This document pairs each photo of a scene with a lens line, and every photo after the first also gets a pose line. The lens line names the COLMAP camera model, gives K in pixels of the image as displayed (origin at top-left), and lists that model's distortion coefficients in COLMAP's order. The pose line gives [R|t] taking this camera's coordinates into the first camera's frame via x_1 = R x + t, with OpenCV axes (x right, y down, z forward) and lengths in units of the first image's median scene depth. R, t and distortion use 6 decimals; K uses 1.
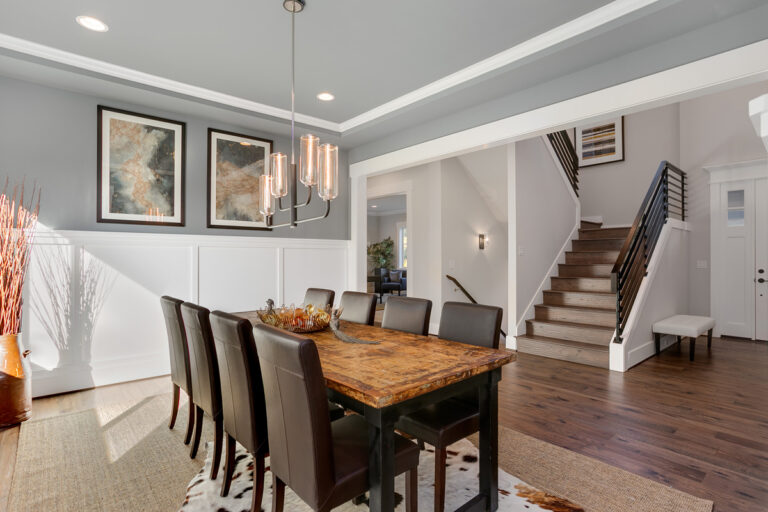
lens RADIAL K [[398.8, 0, 382.8], [0, 398.8, 254.5], [0, 0, 1]] dist [-0.027164, -0.000130]
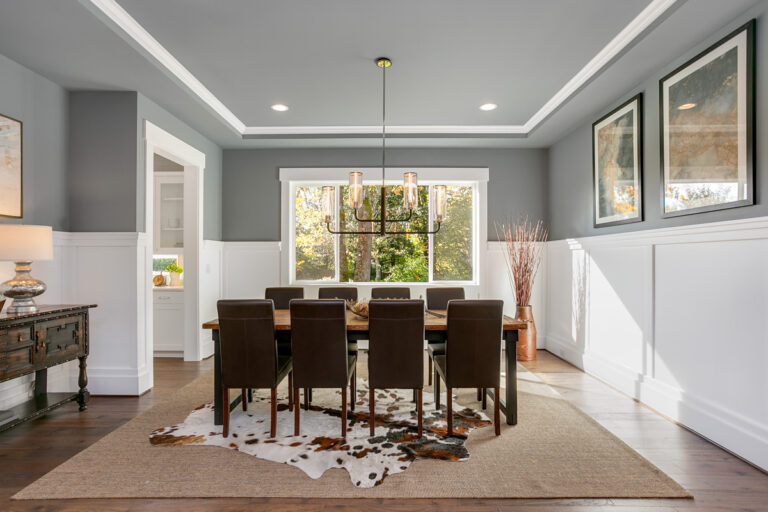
lens RADIAL K [[398.8, 0, 383.3], [0, 398.8, 258.3], [0, 0, 1]] dist [-0.027164, -0.000130]
pose [[-0.675347, -0.000956, -0.737500, 0.478680], [0.009048, 0.999913, -0.009581, 0.008265], [0.737445, -0.013143, -0.675280, 1.237097]]
